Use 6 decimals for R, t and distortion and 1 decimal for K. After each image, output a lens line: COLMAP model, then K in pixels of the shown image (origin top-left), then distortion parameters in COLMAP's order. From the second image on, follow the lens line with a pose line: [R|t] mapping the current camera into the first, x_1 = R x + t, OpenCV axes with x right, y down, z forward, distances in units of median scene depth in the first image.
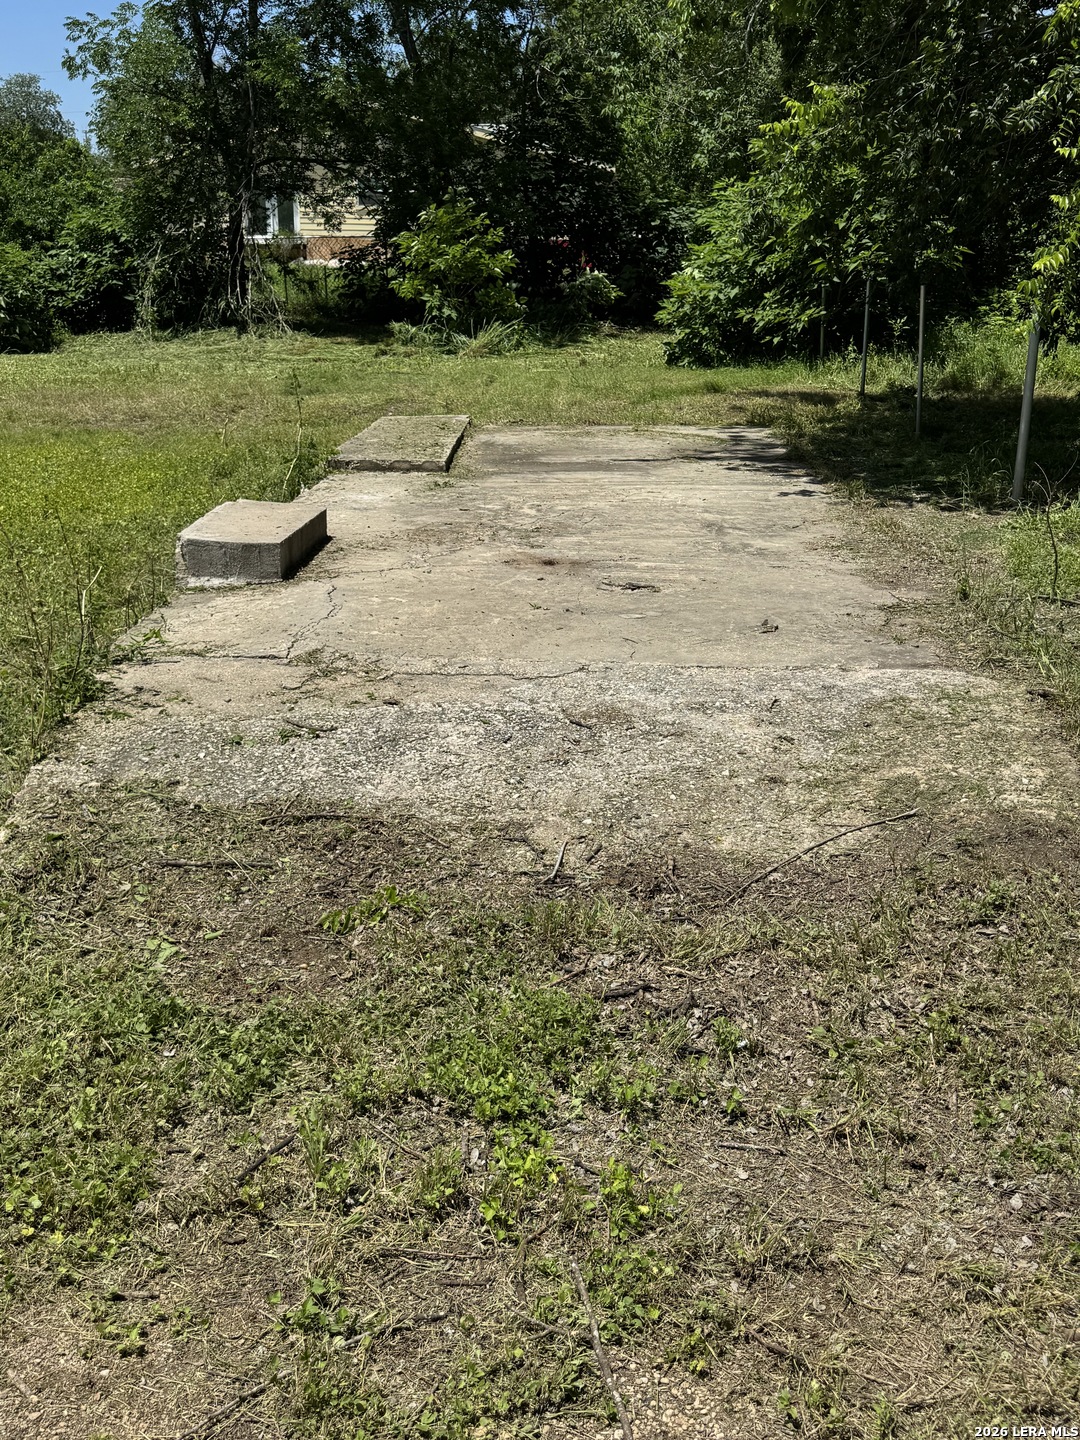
lens RADIAL K [[1355.8, 0, 520.3], [0, 1355.8, 707.9], [0, 0, 1]] dist [0.050532, 0.000000]
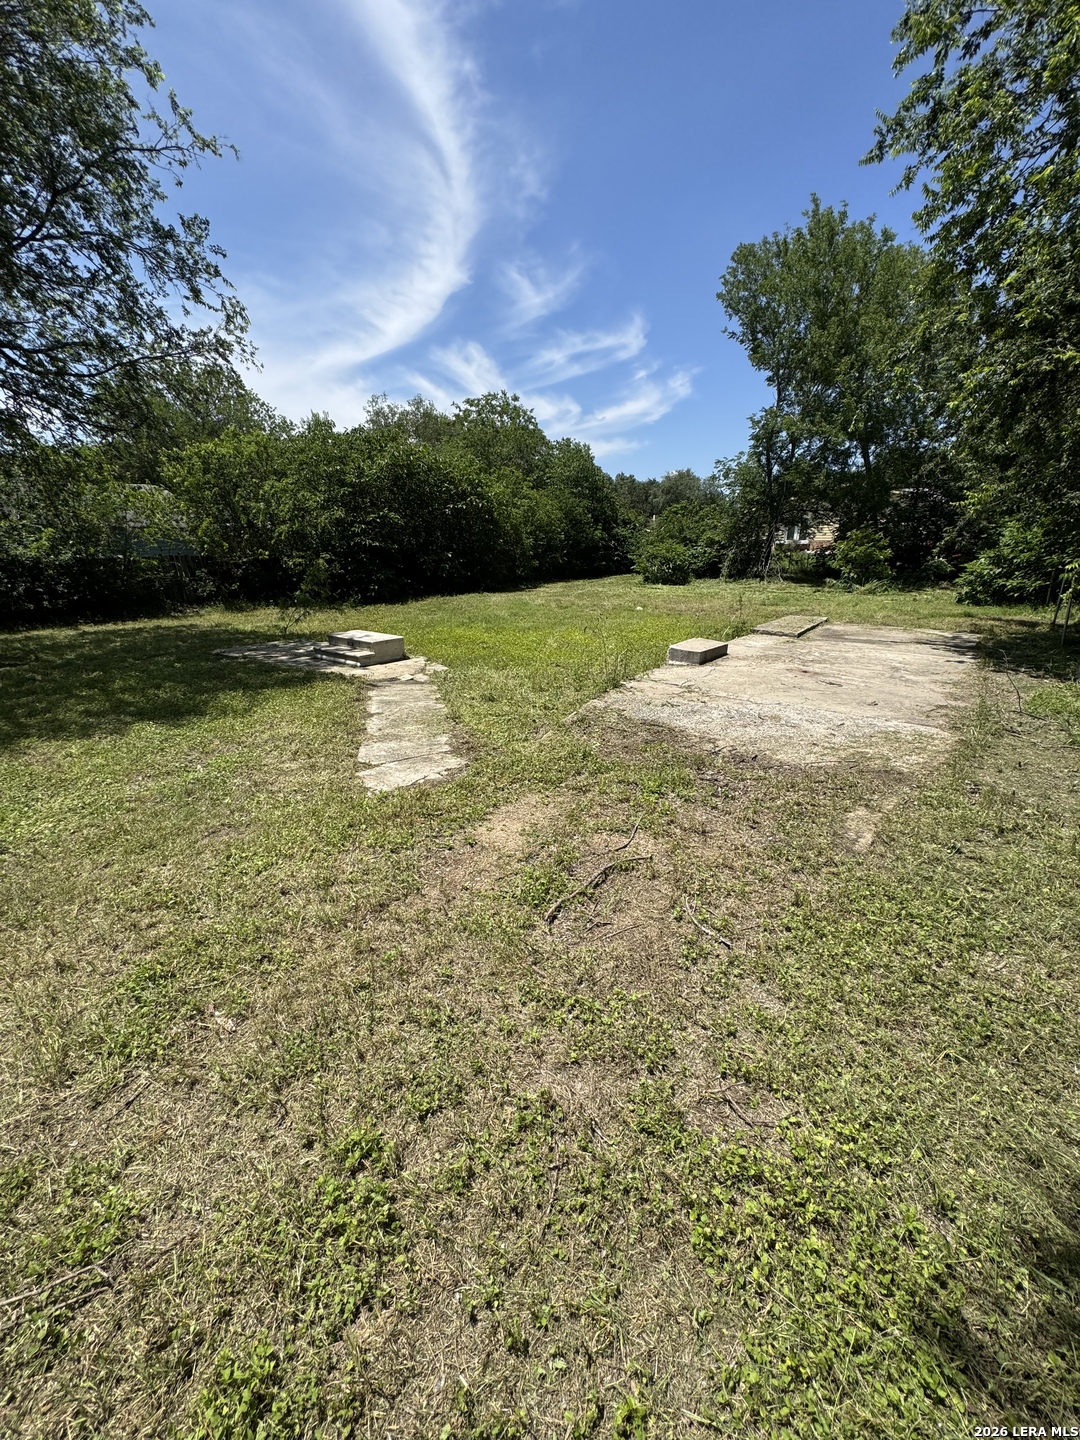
lens RADIAL K [[571.2, 0, 546.9], [0, 571.2, 723.9], [0, 0, 1]] dist [-0.001951, 0.000497]
pose [[0.833264, 0.172630, -0.525233, 0.061634], [-0.182368, 0.982654, 0.033651, 0.013800], [0.521932, 0.067746, 0.850293, -0.056242]]
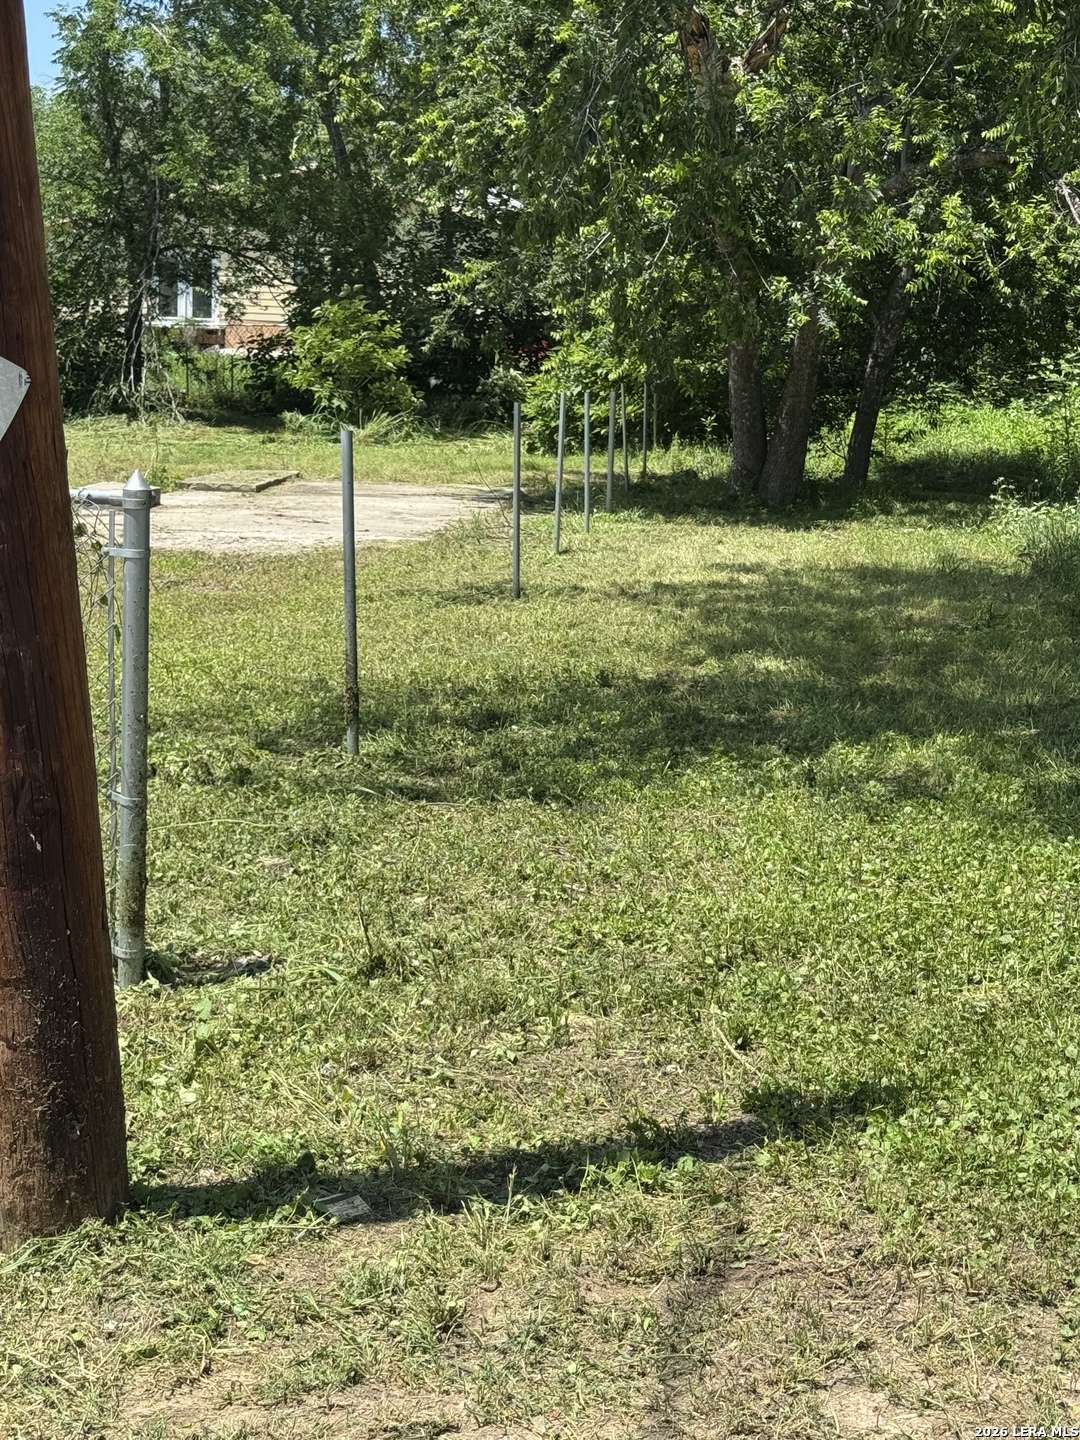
lens RADIAL K [[2328.3, 0, 543.6], [0, 2328.3, 720.9], [0, 0, 1]] dist [0.108388, 0.000000]
pose [[0.999160, 0.032418, -0.025070, 0.141099], [-0.036032, 0.986369, -0.160558, 0.199402], [0.019524, 0.161326, 0.986708, -0.620066]]
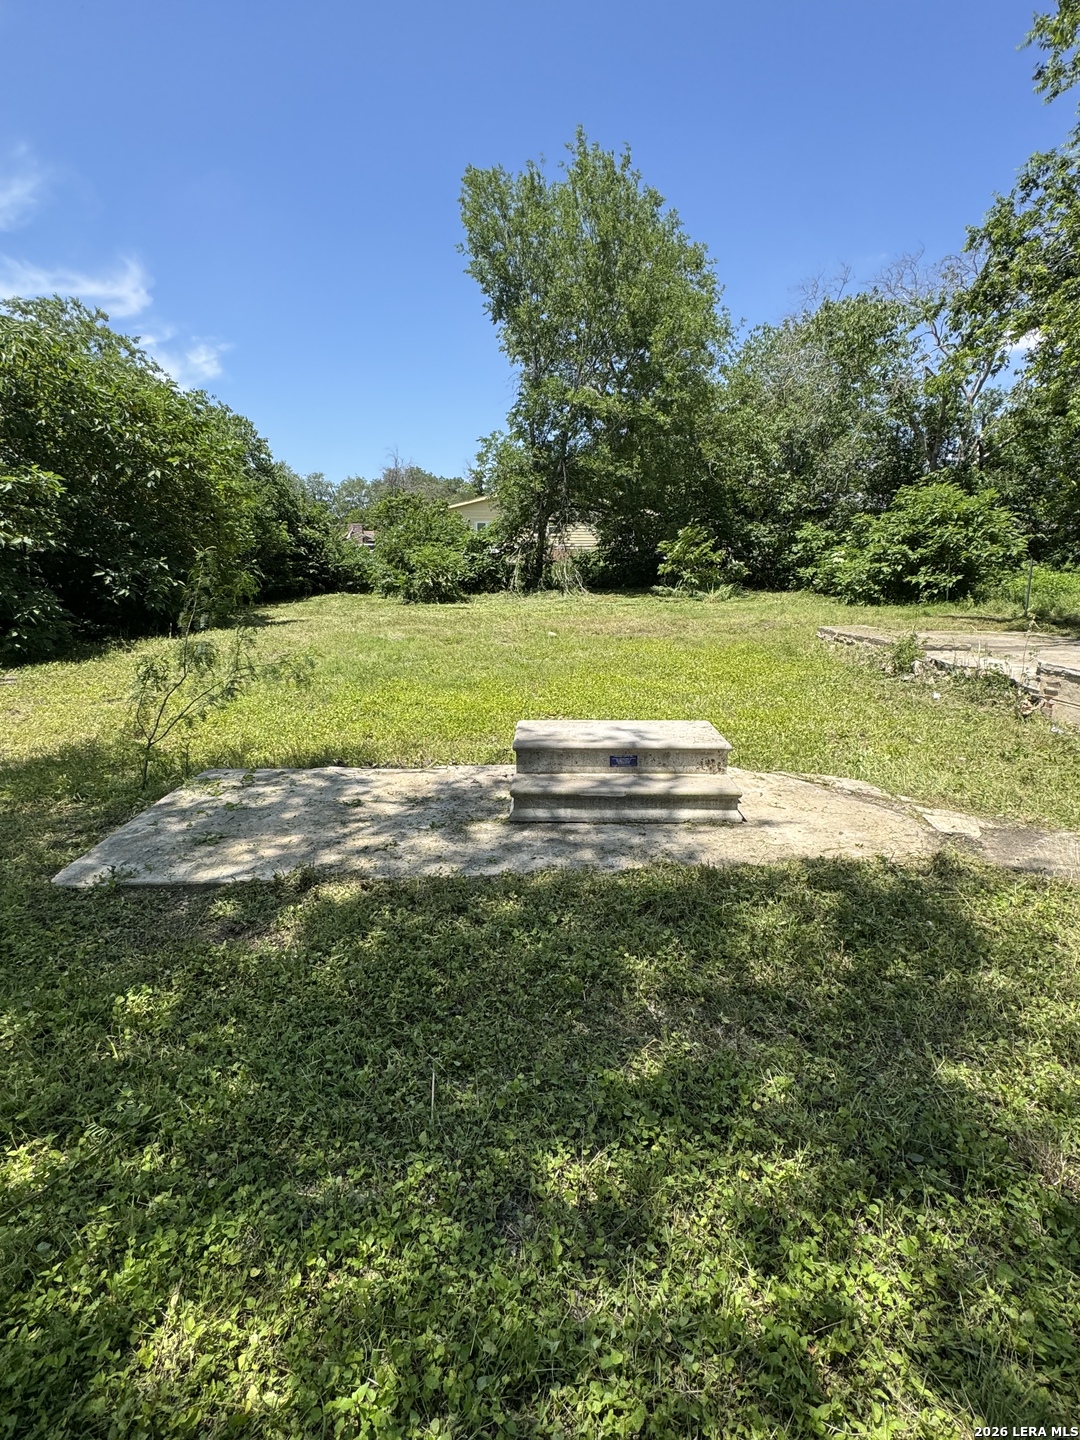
lens RADIAL K [[731.2, 0, 539.2], [0, 731.2, 712.1], [0, 0, 1]] dist [0.001240, 0.000562]
pose [[0.999834, -0.006573, 0.016998, -0.270319], [0.008515, 0.993115, -0.116833, 0.006688], [-0.016113, 0.116958, 0.993006, 0.017966]]
